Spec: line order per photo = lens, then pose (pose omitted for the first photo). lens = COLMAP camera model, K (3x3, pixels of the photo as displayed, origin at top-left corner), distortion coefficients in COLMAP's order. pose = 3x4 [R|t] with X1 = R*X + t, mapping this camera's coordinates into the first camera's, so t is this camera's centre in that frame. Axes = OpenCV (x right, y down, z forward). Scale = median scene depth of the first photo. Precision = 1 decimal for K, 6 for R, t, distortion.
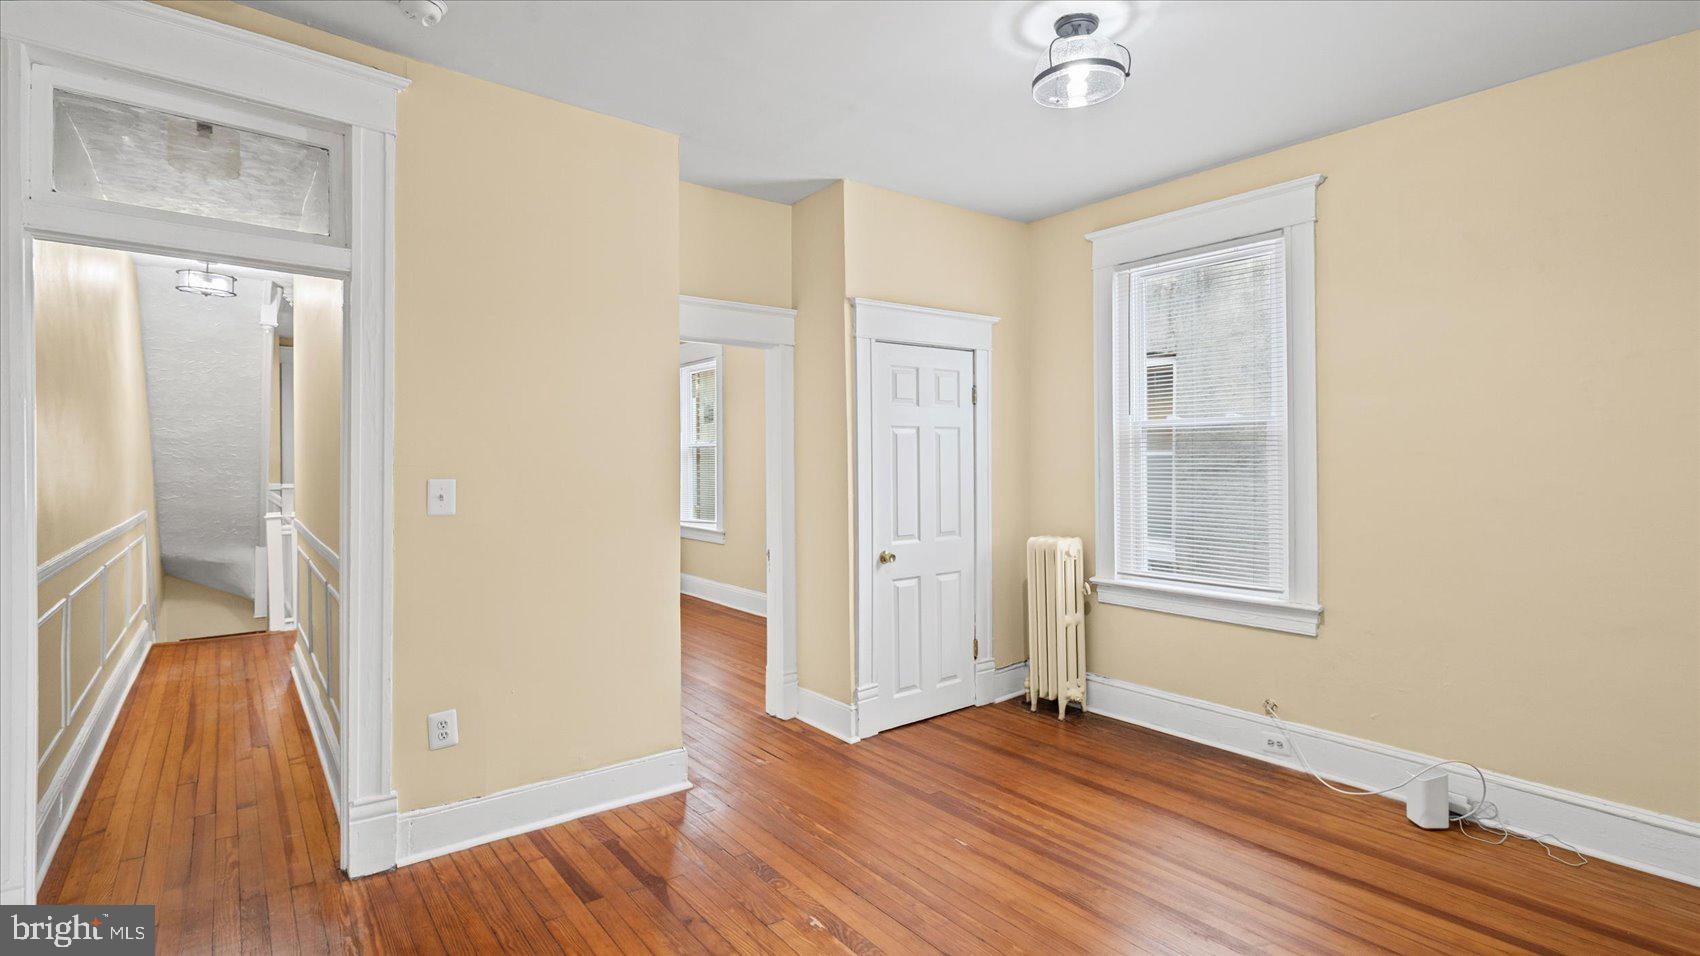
lens RADIAL K [[770.4, 0, 847.1], [0, 770.4, 464.6], [0, 0, 1]] dist [0.001954, 0.000667]
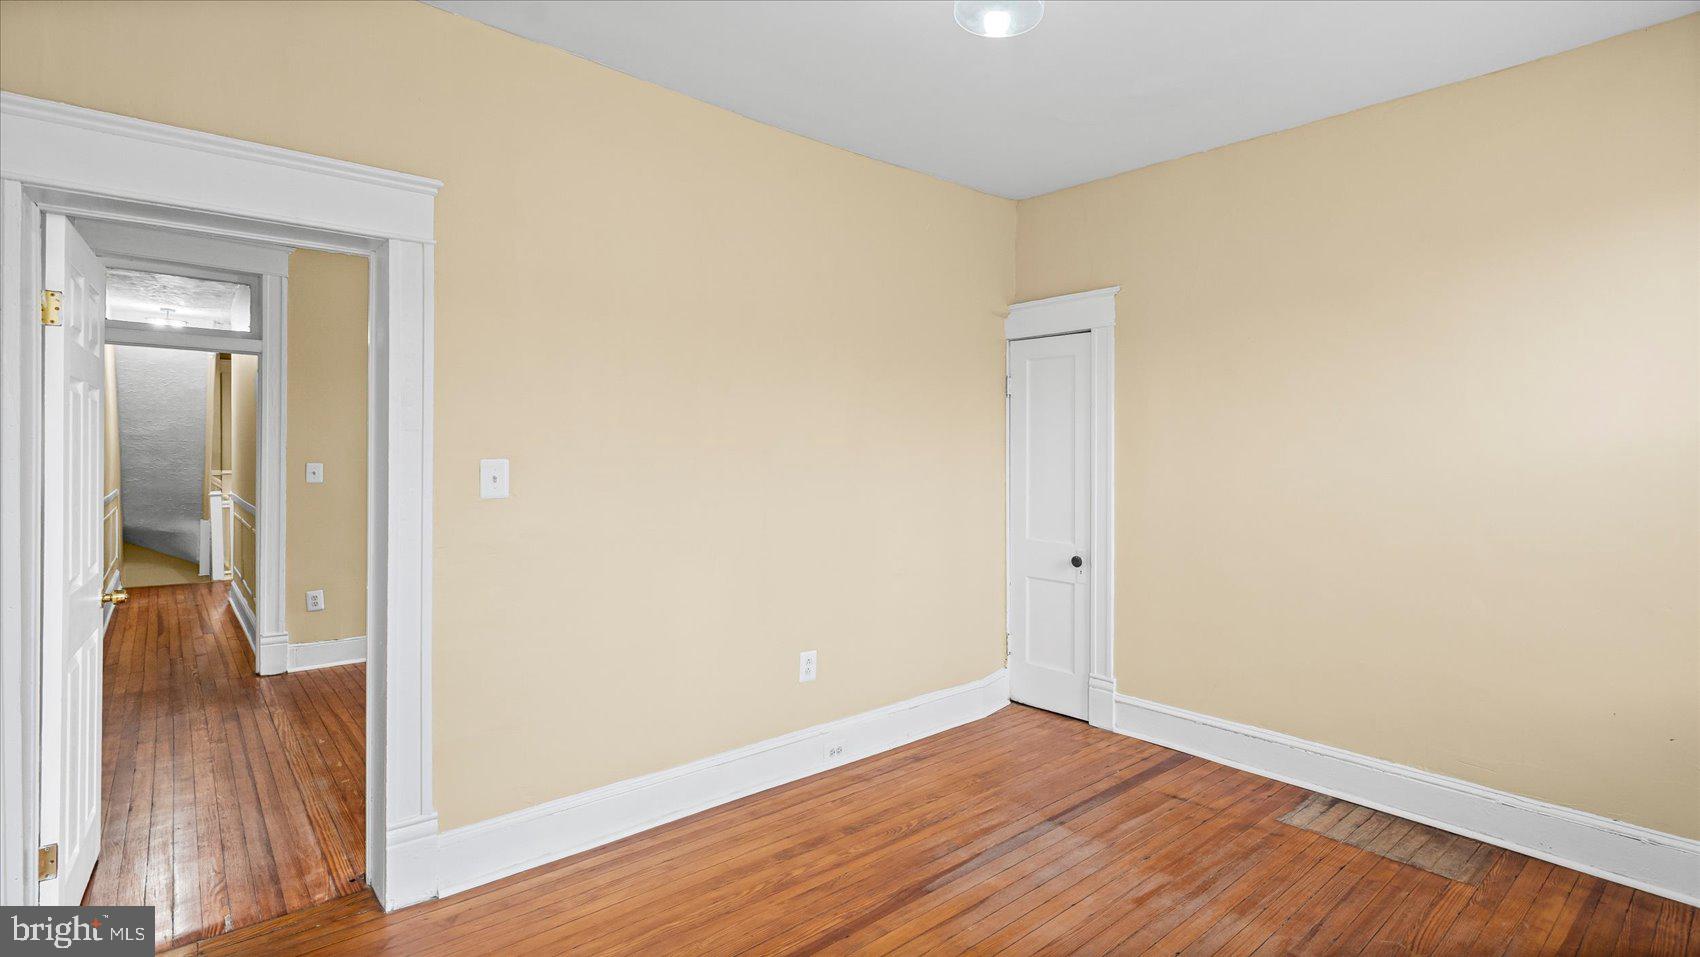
lens RADIAL K [[770.4, 0, 842.8], [0, 770.4, 463.8], [0, 0, 1]] dist [0.001954, 0.000667]
pose [[0.998893, 0.005661, 0.046691, 0.363420], [-0.005890, 0.999971, 0.004761, 0.002219], [-0.046662, -0.005031, 0.998898, -0.501661]]
